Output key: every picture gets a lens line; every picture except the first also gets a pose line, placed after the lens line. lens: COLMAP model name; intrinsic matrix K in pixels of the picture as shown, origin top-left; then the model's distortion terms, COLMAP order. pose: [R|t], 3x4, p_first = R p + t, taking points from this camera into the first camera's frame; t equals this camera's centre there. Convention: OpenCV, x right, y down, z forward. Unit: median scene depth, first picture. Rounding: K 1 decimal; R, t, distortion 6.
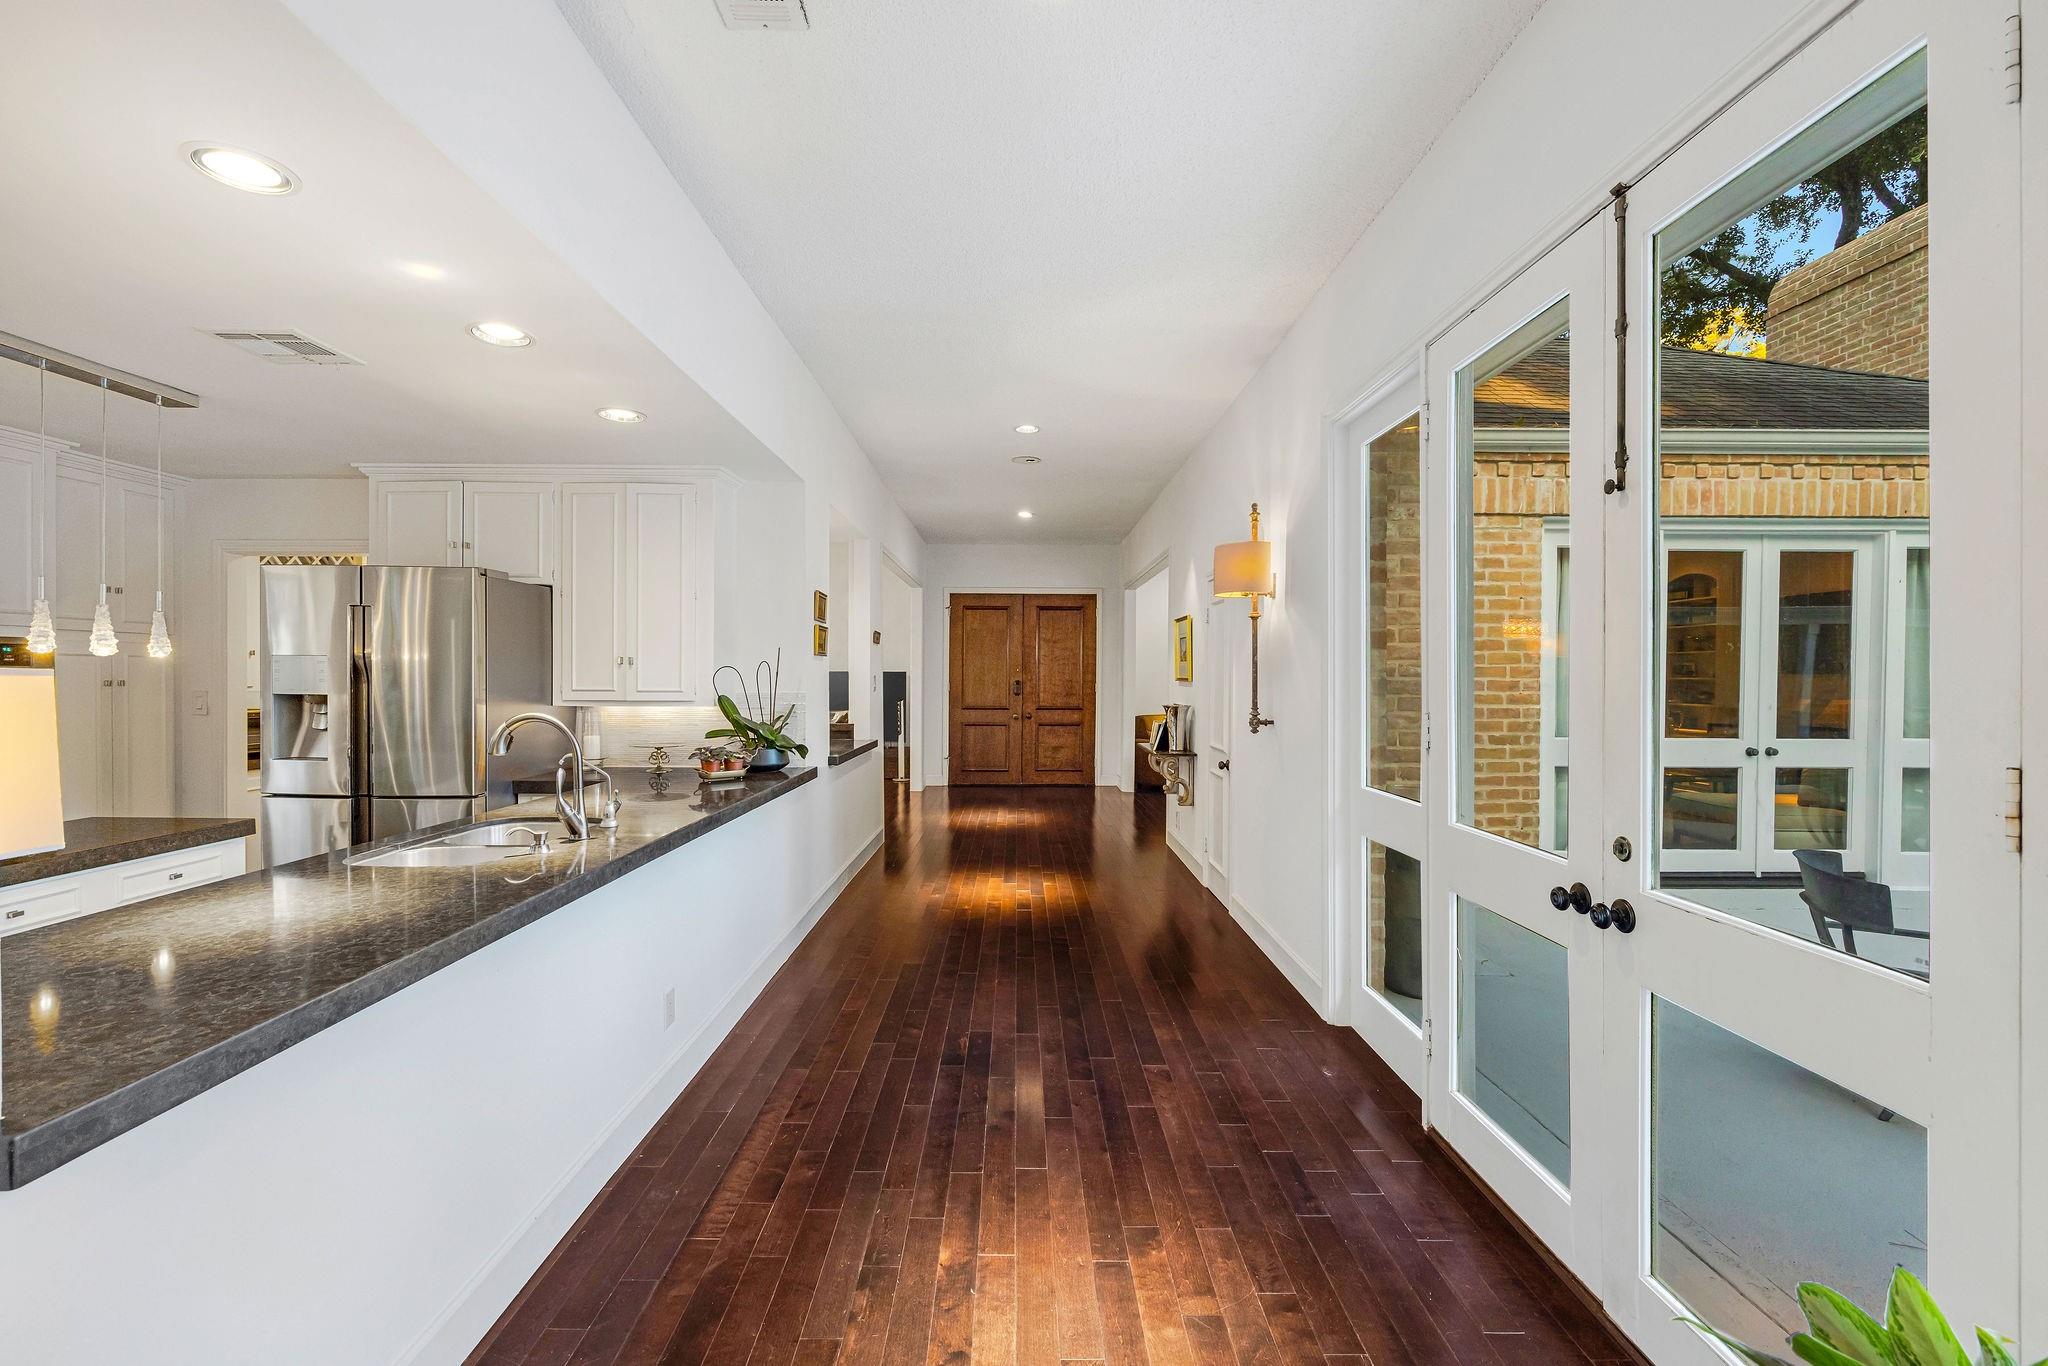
lens RADIAL K [[831.5, 0, 1022.9], [0, 831.5, 681.0], [0, 0, 1]] dist [-0.001366, 0.000093]
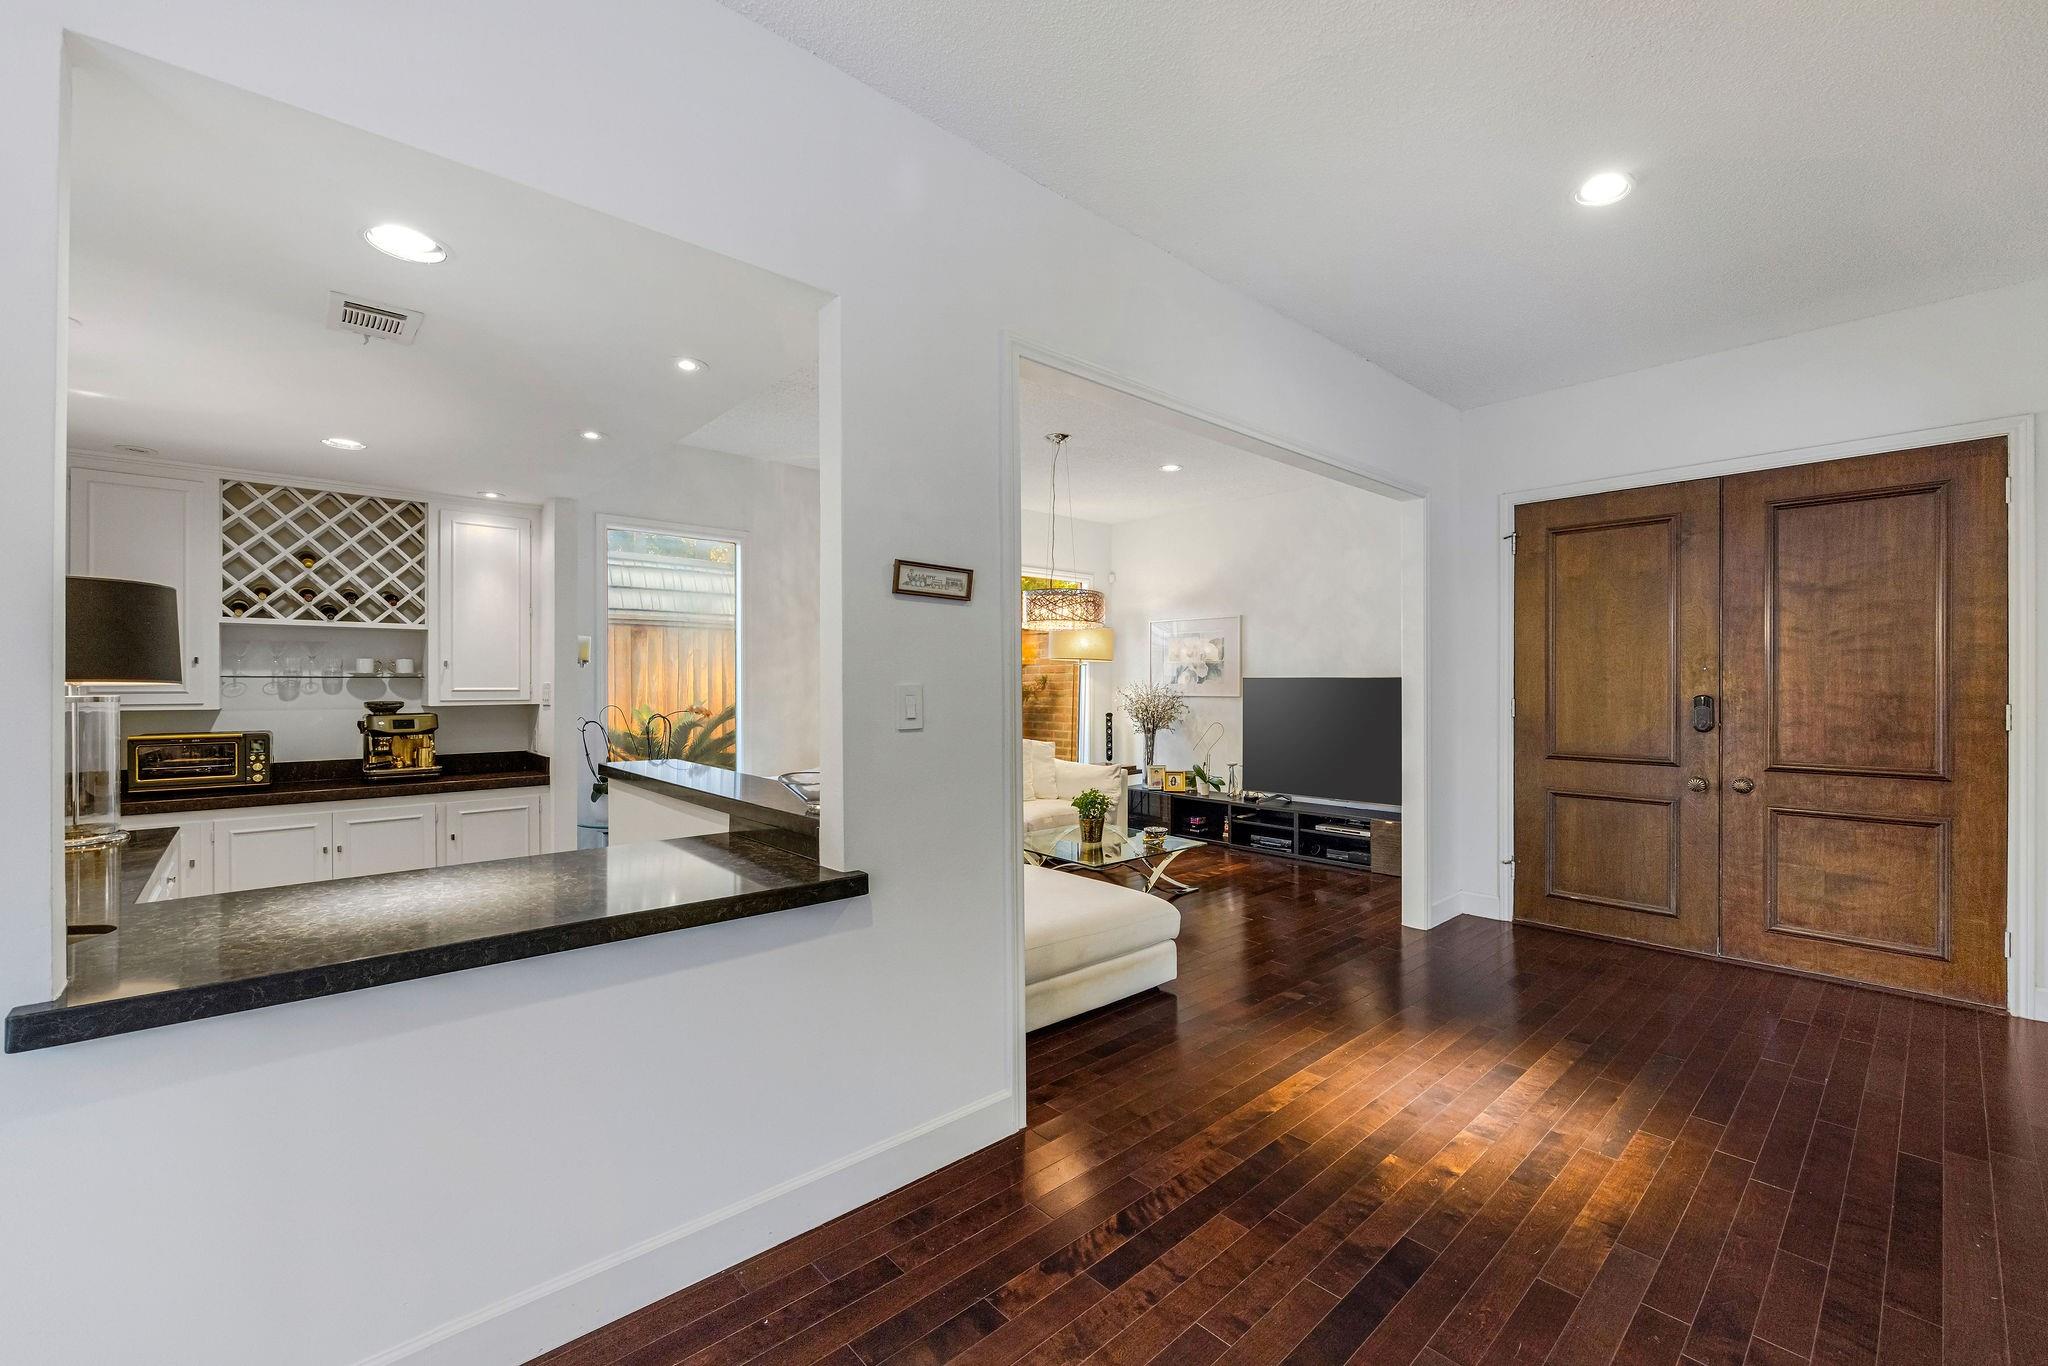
lens RADIAL K [[831.5, 0, 1025.6], [0, 831.5, 674.1], [0, 0, 1]] dist [-0.001366, 0.000093]
pose [[0.669473, -0.012823, -0.742726, 0.071990], [-0.004950, 0.999752, -0.021723, -0.000411], [0.742820, 0.018219, 0.669243, 0.489032]]
